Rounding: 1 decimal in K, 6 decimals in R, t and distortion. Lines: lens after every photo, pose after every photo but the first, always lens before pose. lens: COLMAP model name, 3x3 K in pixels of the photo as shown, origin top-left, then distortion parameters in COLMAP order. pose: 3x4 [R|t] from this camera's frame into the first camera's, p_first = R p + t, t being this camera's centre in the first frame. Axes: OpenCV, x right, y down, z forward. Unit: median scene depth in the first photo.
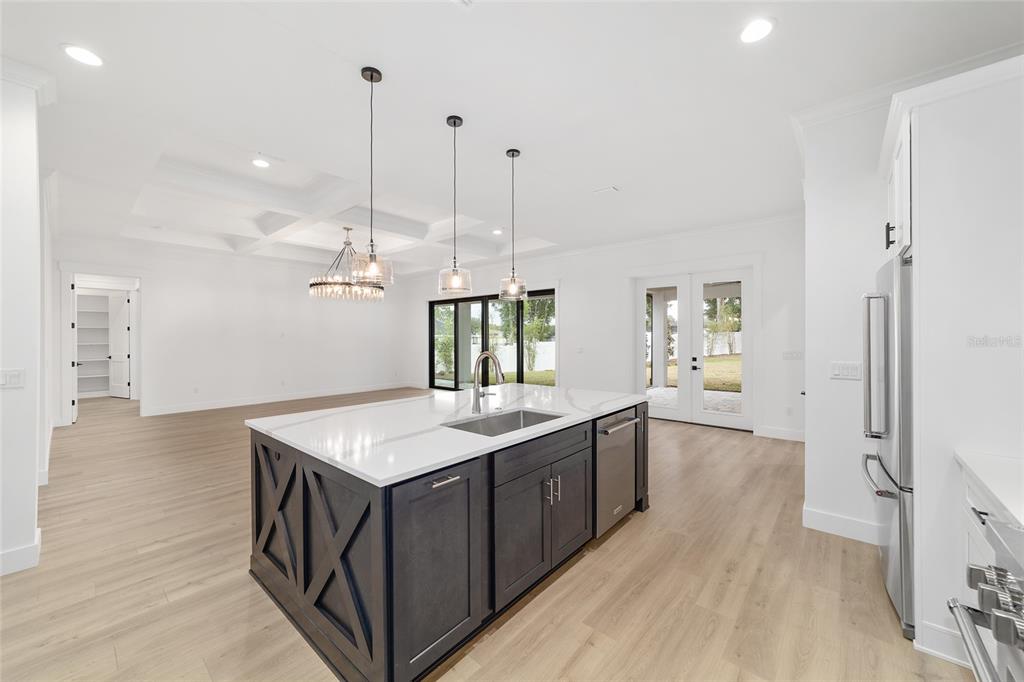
lens RADIAL K [[394.0, 0, 509.8], [0, 394.0, 338.4], [0, 0, 1]] dist [-0.018304, 0.007501]
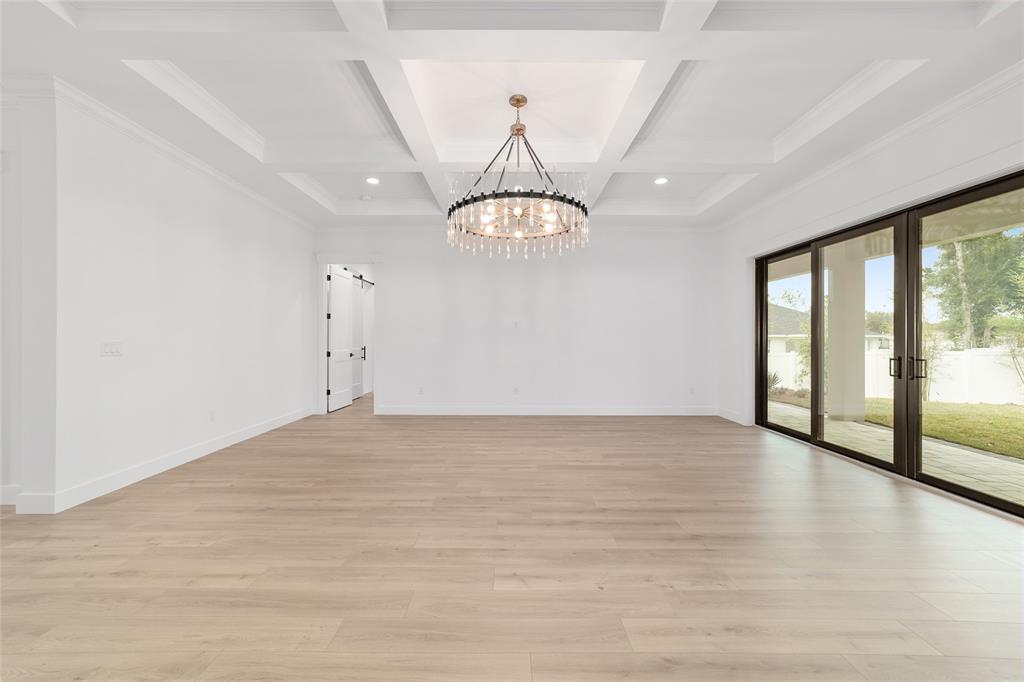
lens RADIAL K [[394.0, 0, 509.8], [0, 394.0, 338.4], [0, 0, 1]] dist [-0.018304, 0.007501]
pose [[0.655995, -0.003558, -0.754757, -0.026616], [-0.004442, 0.999953, -0.008575, 0.017963], [0.754752, 0.008978, 0.655949, 0.411431]]
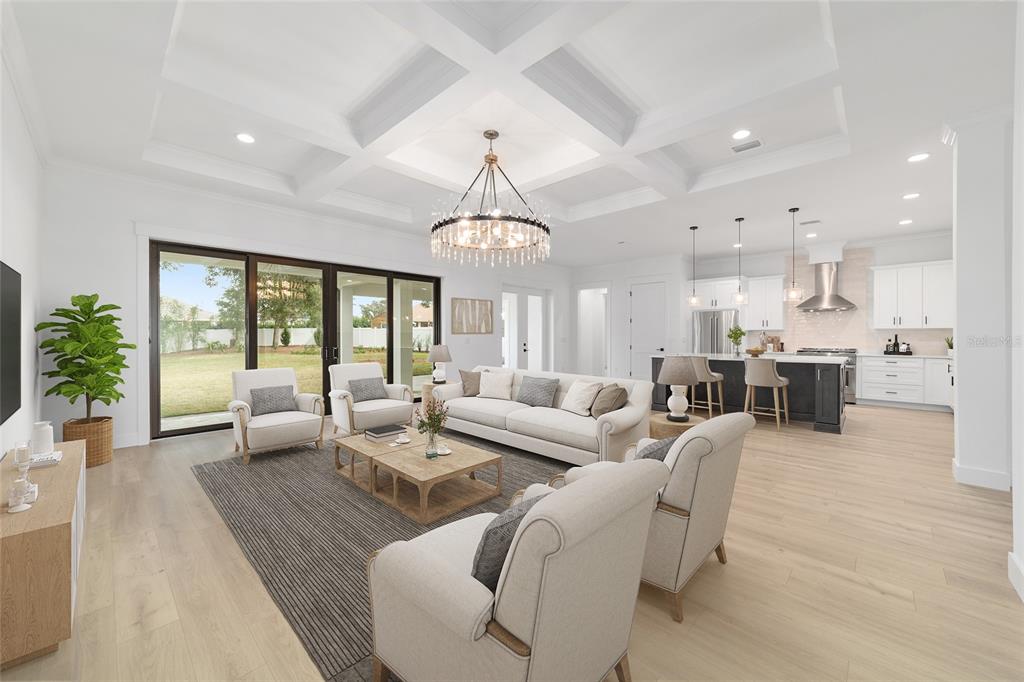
lens RADIAL K [[394.0, 0, 509.8], [0, 394.0, 338.4], [0, 0, 1]] dist [-0.018304, 0.007501]
pose [[0.038718, -0.001359, 0.999249, -0.618232], [0.004629, 0.999989, 0.001181, 0.016145], [-0.999239, 0.004580, 0.038724, 0.587404]]
